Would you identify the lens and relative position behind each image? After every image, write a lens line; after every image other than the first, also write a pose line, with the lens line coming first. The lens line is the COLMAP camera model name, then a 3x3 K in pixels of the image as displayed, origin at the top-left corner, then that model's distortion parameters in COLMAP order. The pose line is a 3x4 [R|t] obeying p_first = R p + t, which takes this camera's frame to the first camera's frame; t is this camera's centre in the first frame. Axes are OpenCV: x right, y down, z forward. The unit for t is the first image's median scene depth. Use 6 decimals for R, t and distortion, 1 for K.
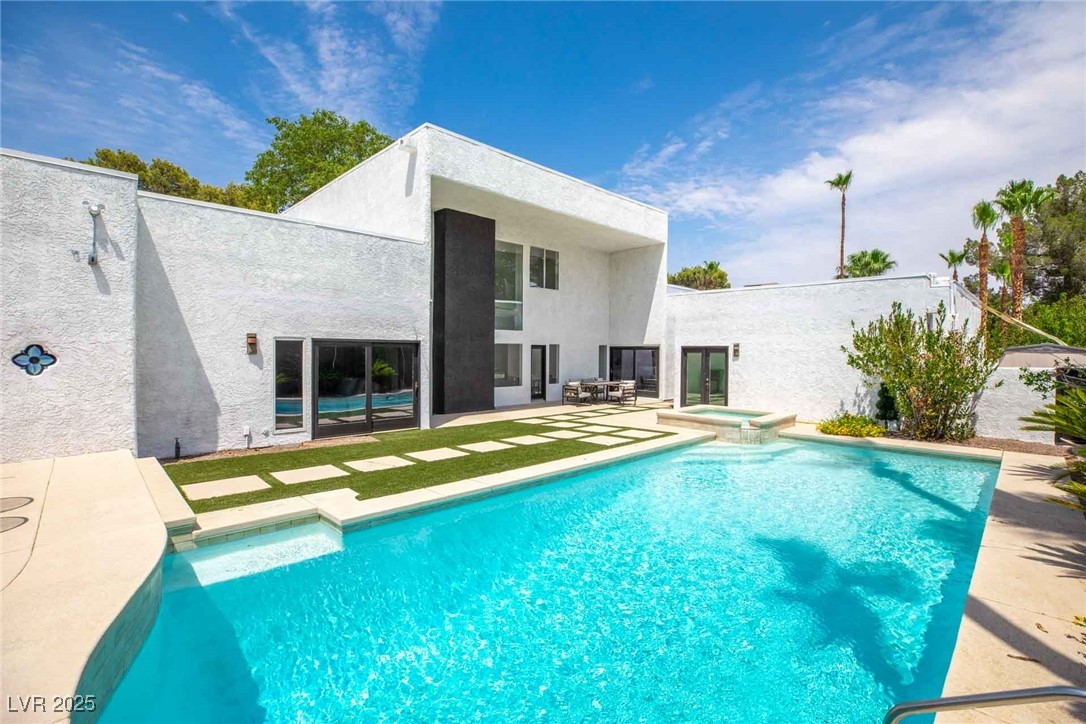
lens RADIAL K [[492.9, 0, 543.9], [0, 492.9, 355.7], [0, 0, 1]] dist [-0.037650, 0.000472]
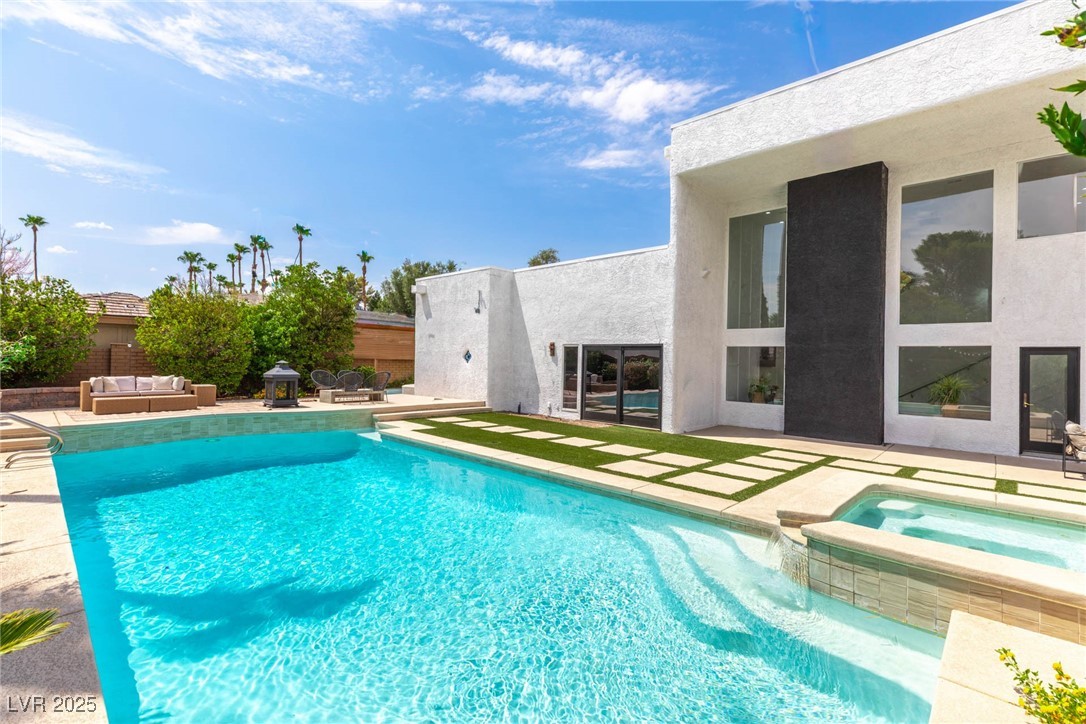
lens RADIAL K [[482.8, 0, 547.0], [0, 482.8, 356.3], [0, 0, 1]] dist [0.003280, 0.000735]
pose [[0.047175, -0.008116, -0.998854, 0.647117], [-0.026461, 0.999606, -0.009372, 0.008941], [0.998536, 0.026873, 0.046942, 0.632171]]
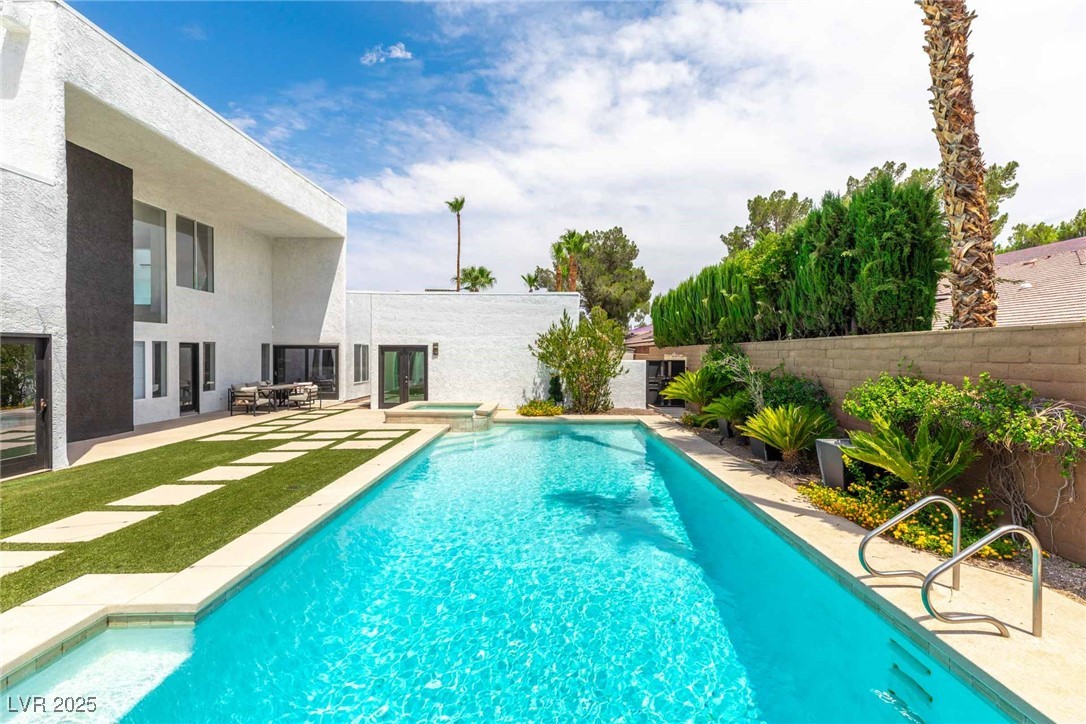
lens RADIAL K [[482.8, 0, 547.0], [0, 482.8, 356.3], [0, 0, 1]] dist [0.003280, 0.000735]
pose [[0.704596, -0.010937, 0.709524, -0.216140], [0.008610, 0.999939, 0.006863, -0.000373], [-0.709556, 0.001273, 0.704648, 0.075927]]
